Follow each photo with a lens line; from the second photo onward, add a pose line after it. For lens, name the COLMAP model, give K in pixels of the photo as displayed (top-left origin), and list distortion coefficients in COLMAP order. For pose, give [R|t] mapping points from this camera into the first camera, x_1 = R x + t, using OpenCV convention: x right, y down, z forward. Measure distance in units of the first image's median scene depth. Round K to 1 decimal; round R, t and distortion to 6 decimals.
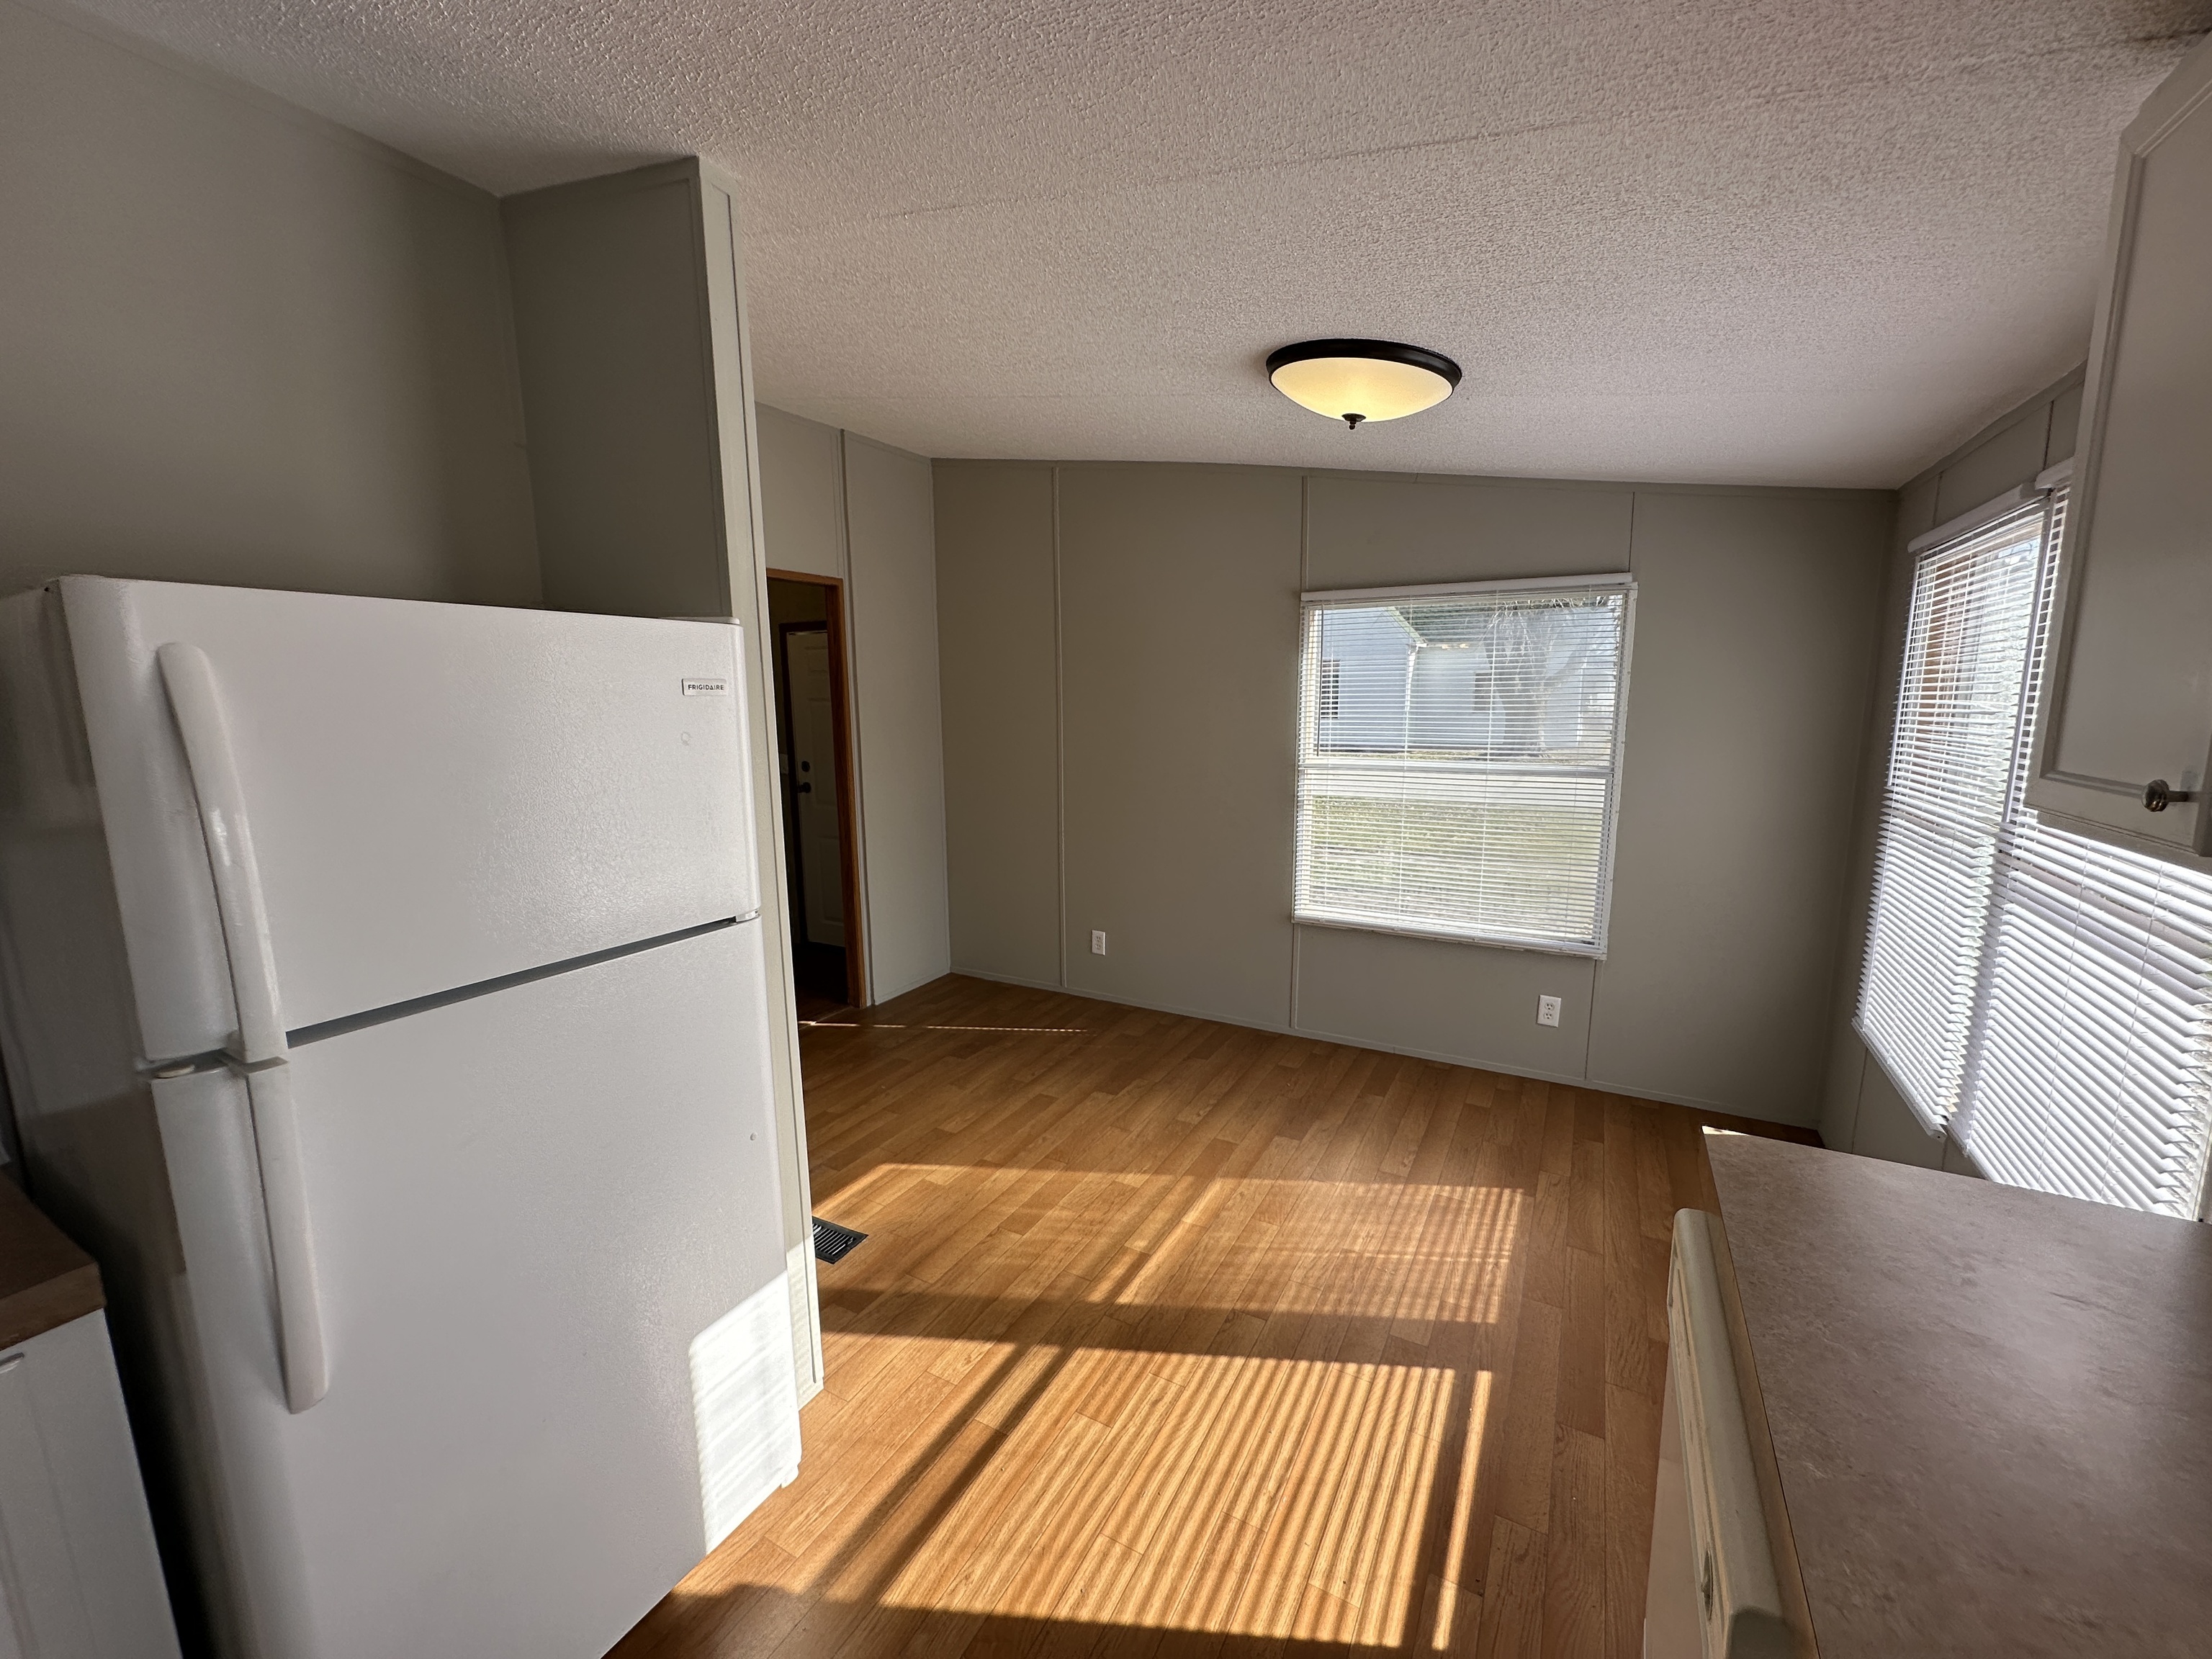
lens RADIAL K [[879.5, 0, 1110.6], [0, 879.5, 827.2], [0, 0, 1]] dist [-0.002192, 0.000540]
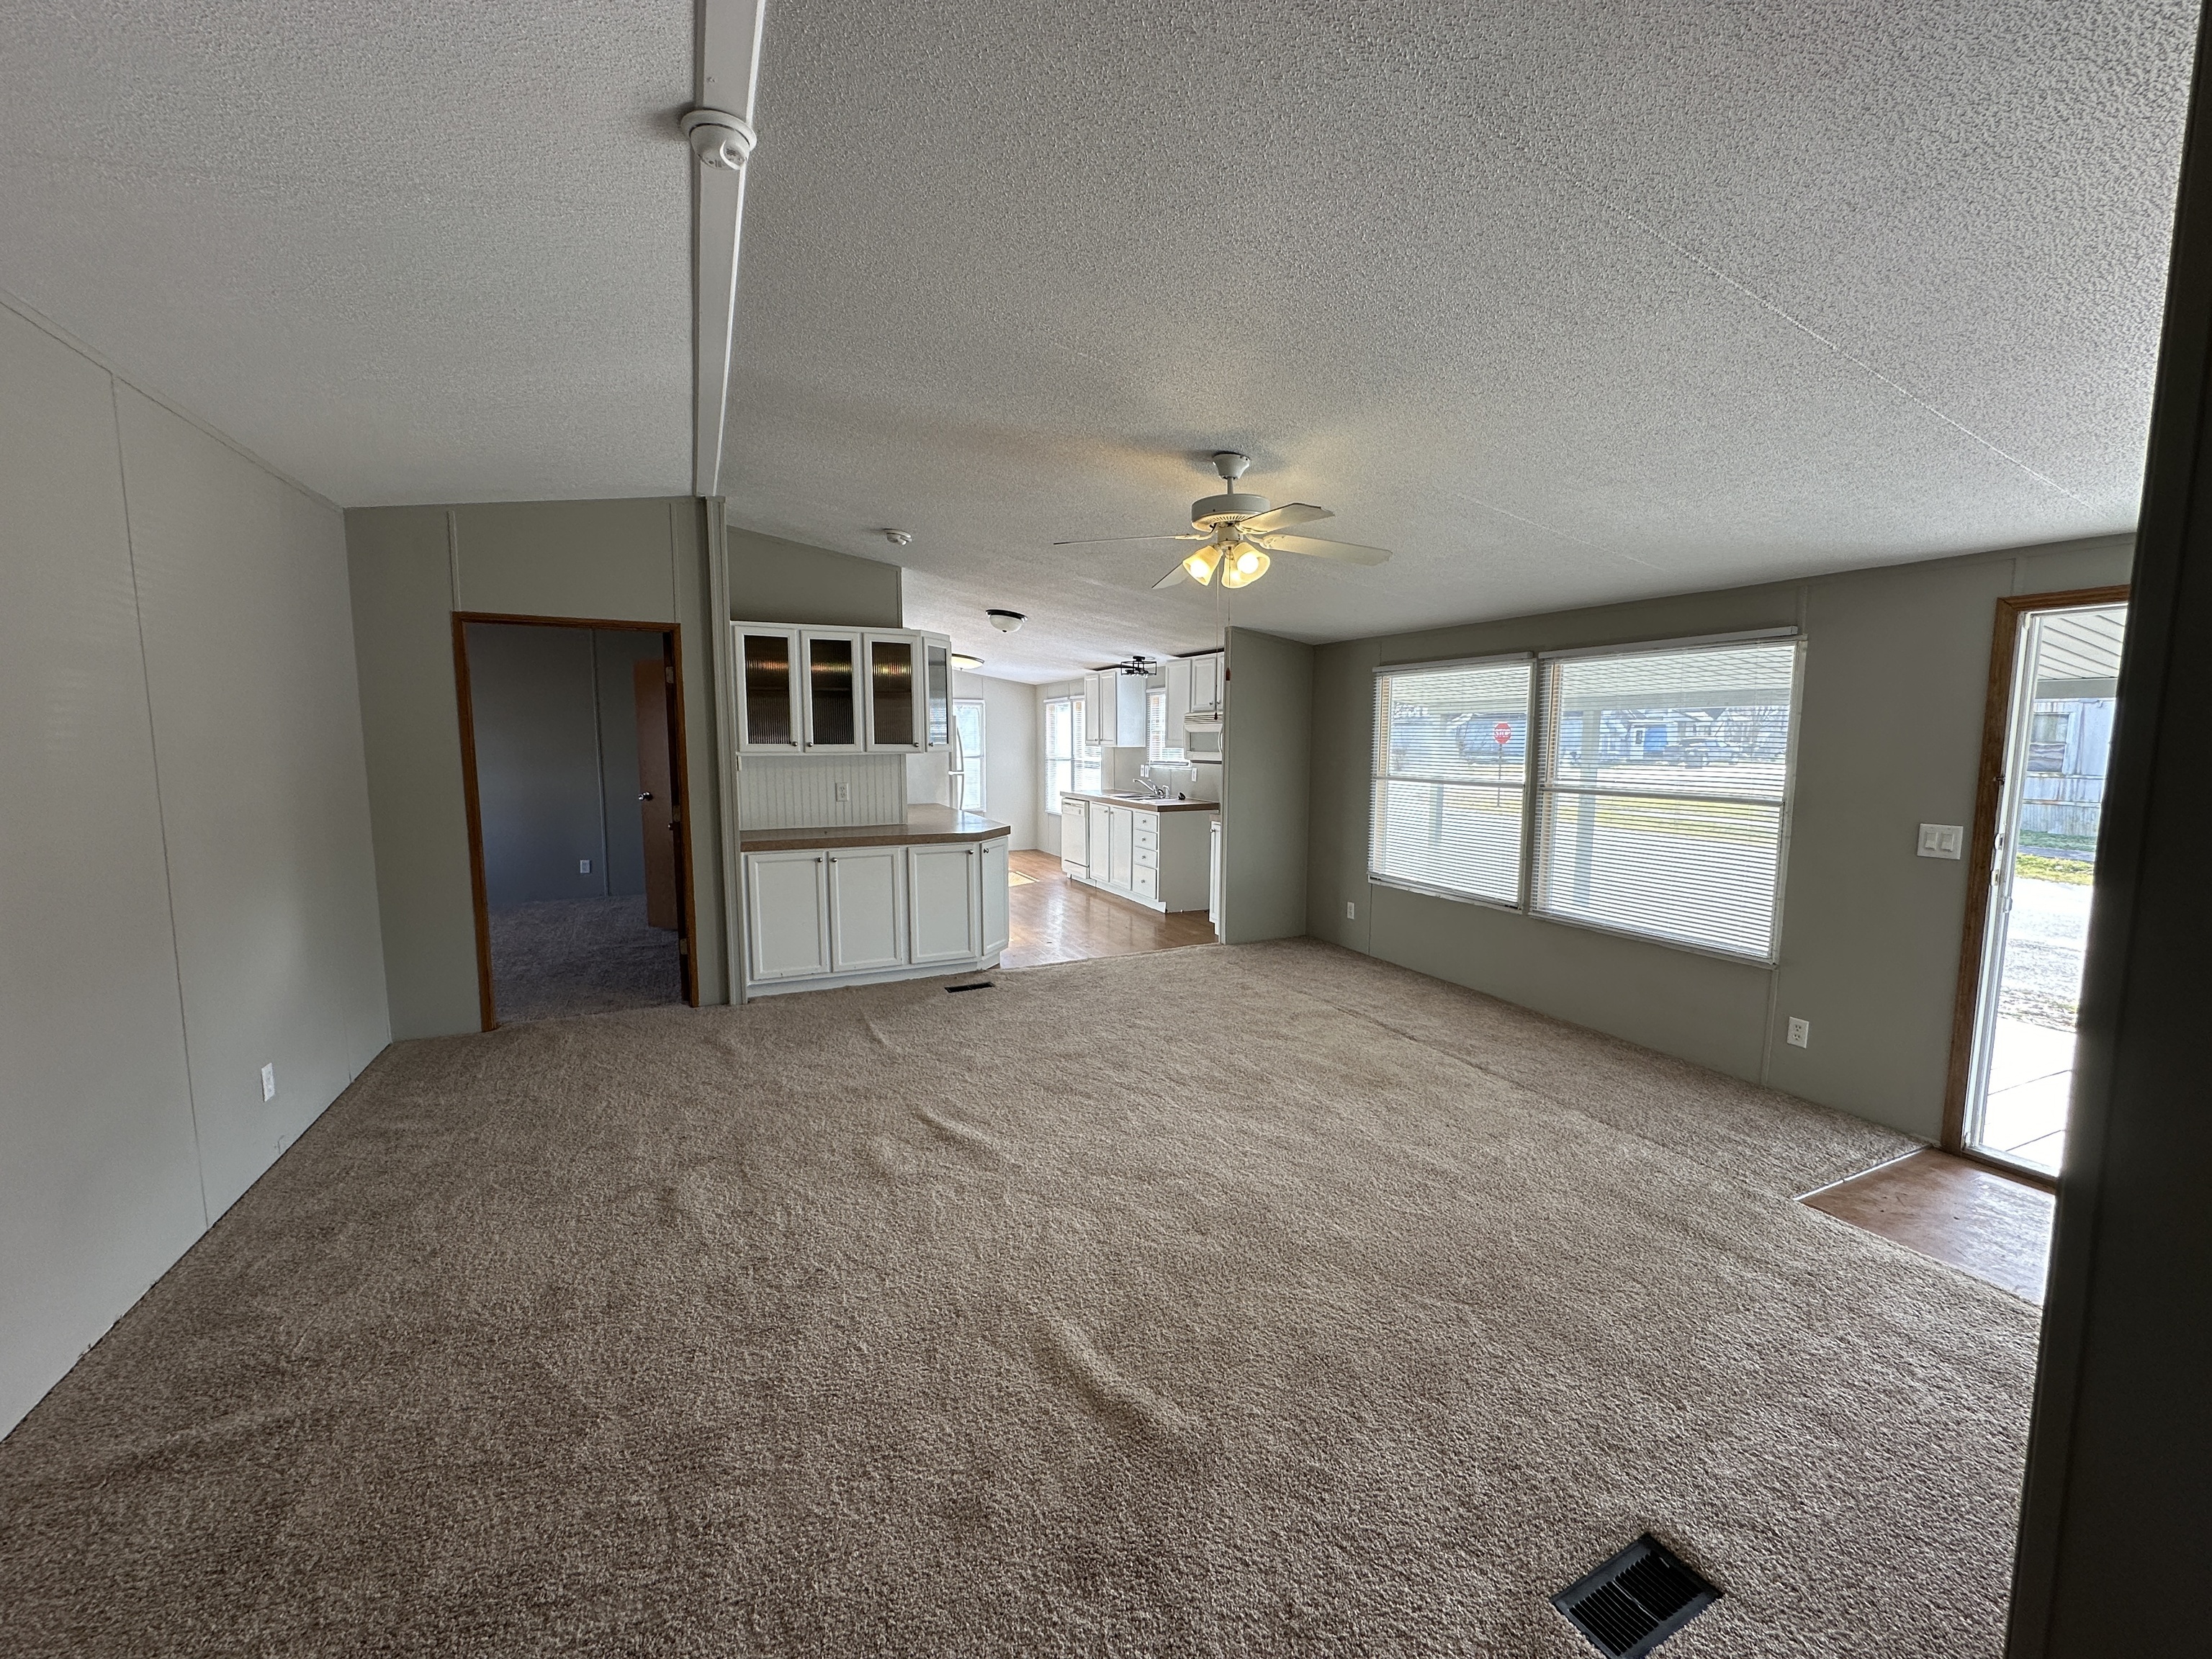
lens RADIAL K [[879.5, 0, 1104.8], [0, 879.5, 822.1], [0, 0, 1]] dist [-0.002192, 0.000540]
pose [[0.583202, -0.068802, 0.809408, -2.311702], [0.117824, 0.993034, -0.000485, 0.297953], [-0.803737, 0.095651, 0.587246, -1.636611]]
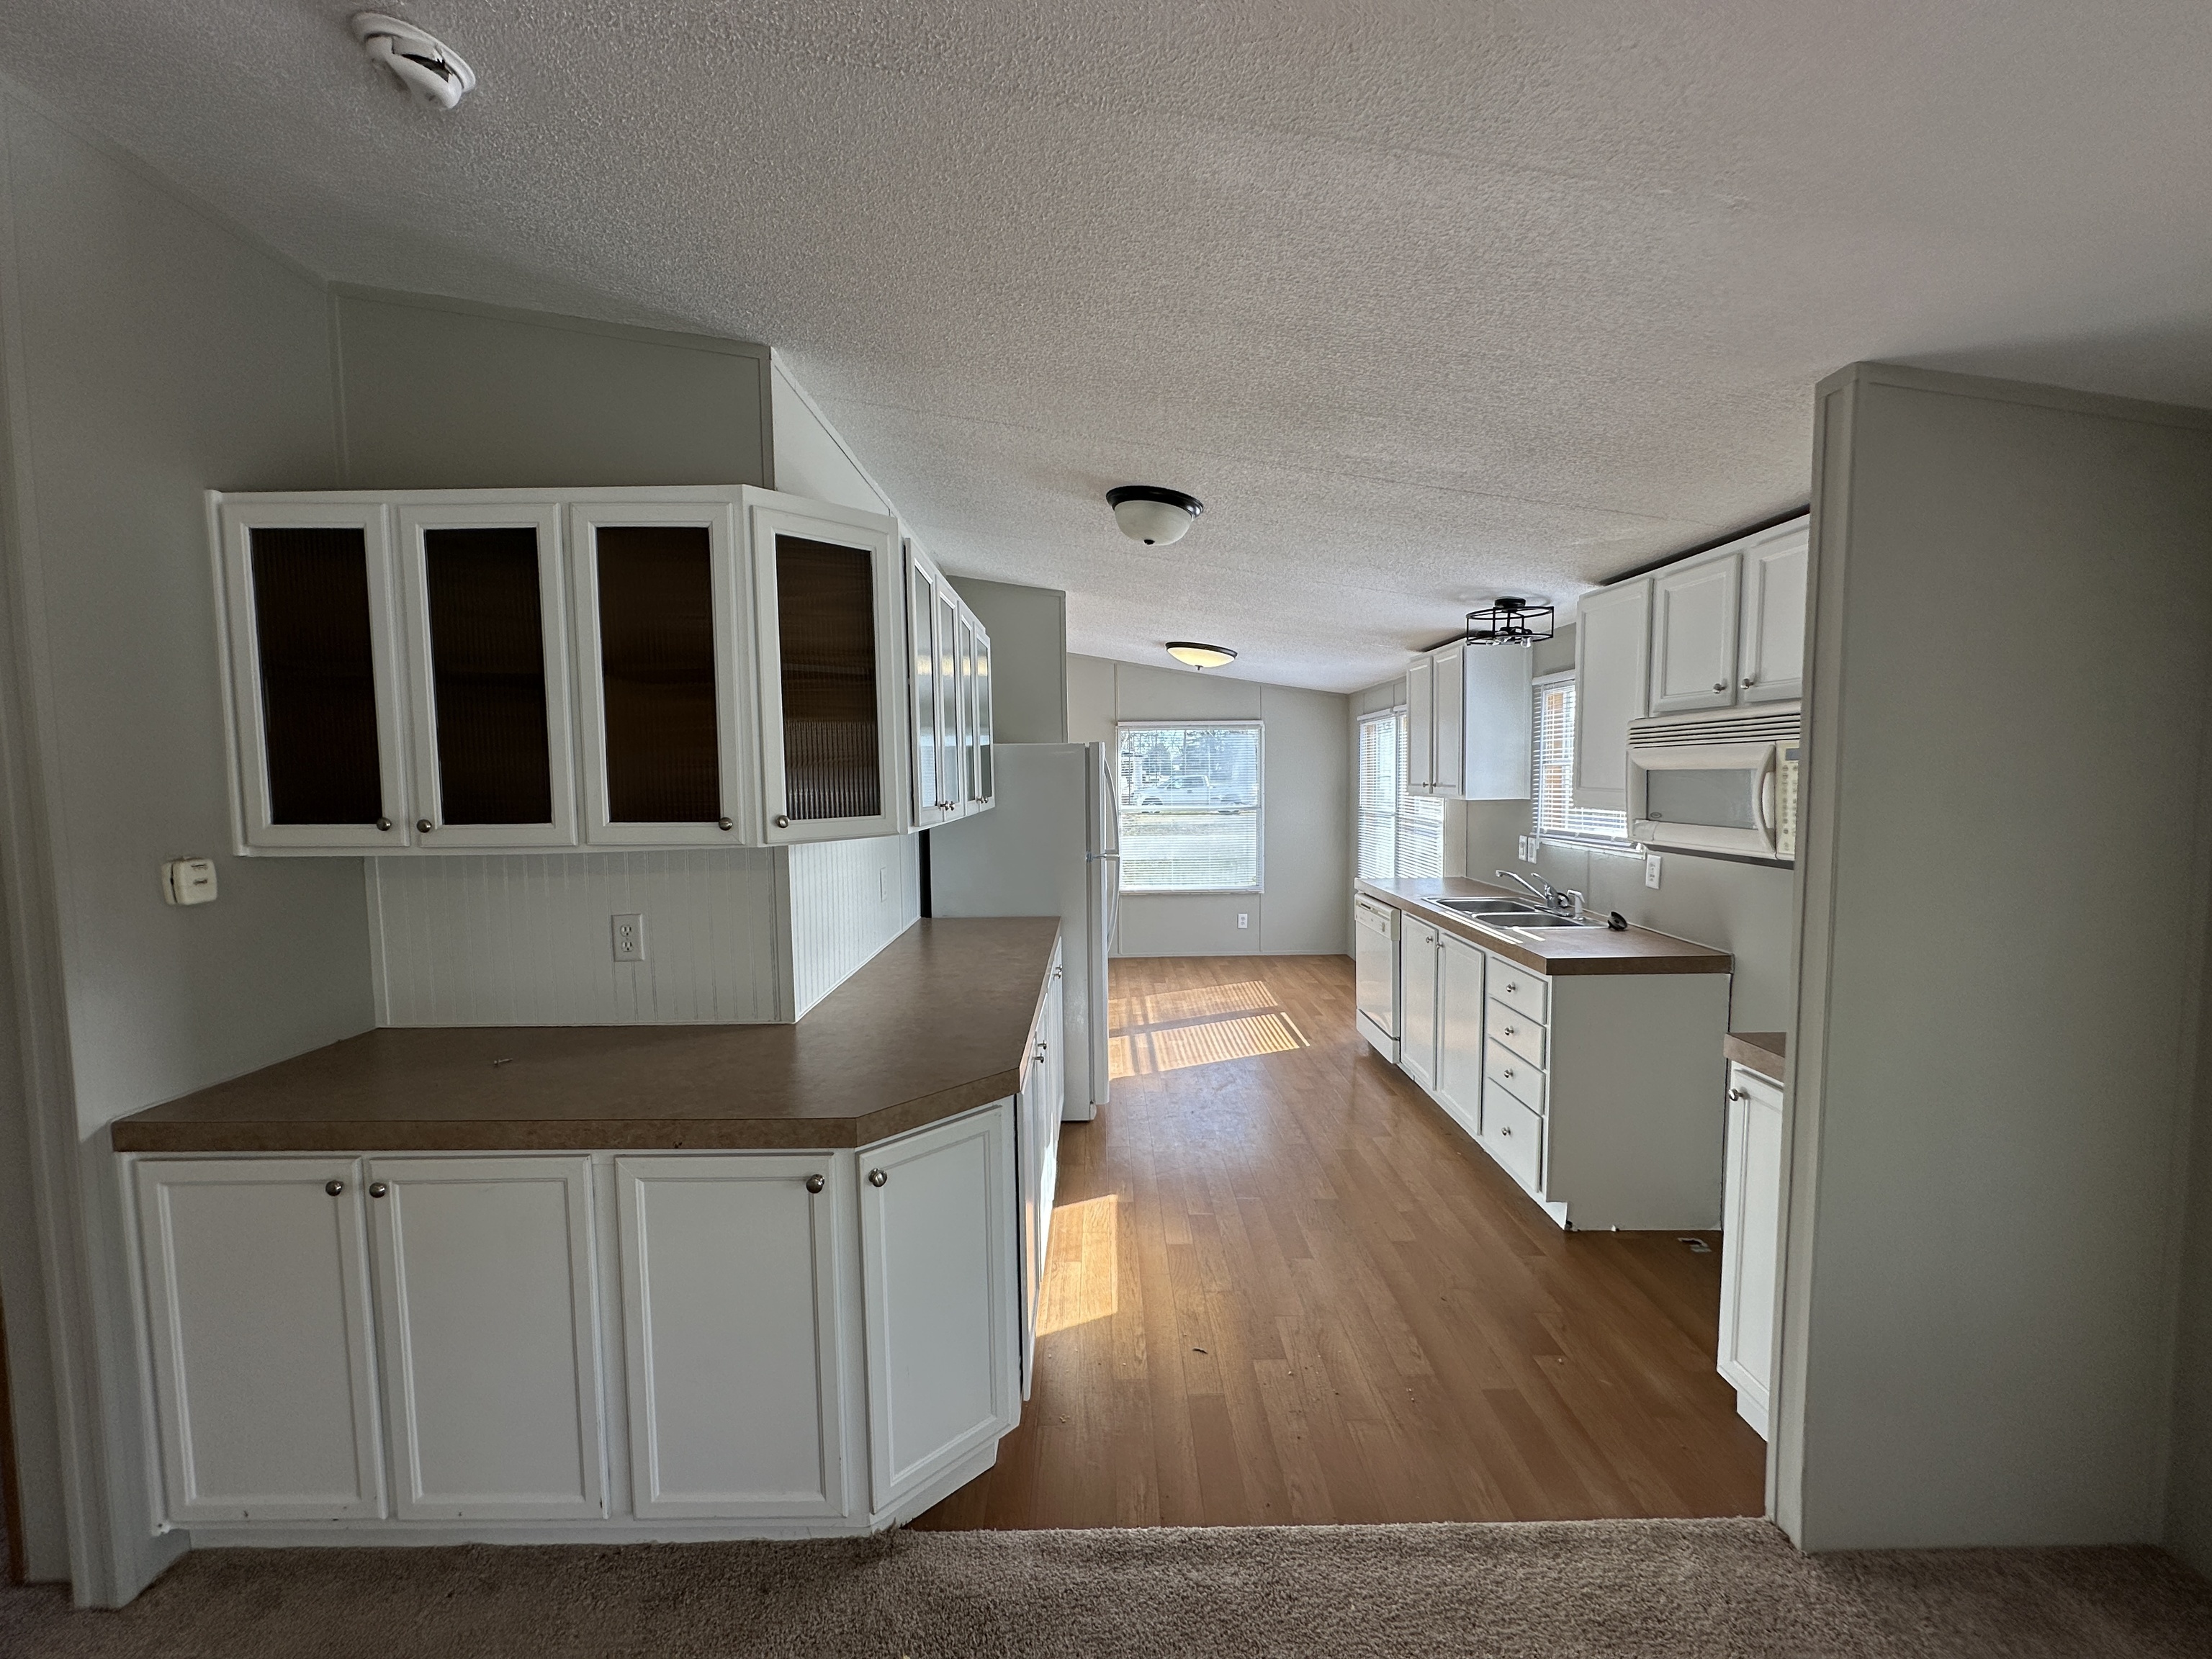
lens RADIAL K [[879.5, 0, 1106.4], [0, 879.5, 827.1], [0, 0, 1]] dist [-0.002192, 0.000540]
pose [[0.869501, -0.031248, 0.492942, -1.024594], [0.079477, 0.993844, -0.077190, 0.151588], [-0.487495, 0.106295, 0.866631, -0.871184]]
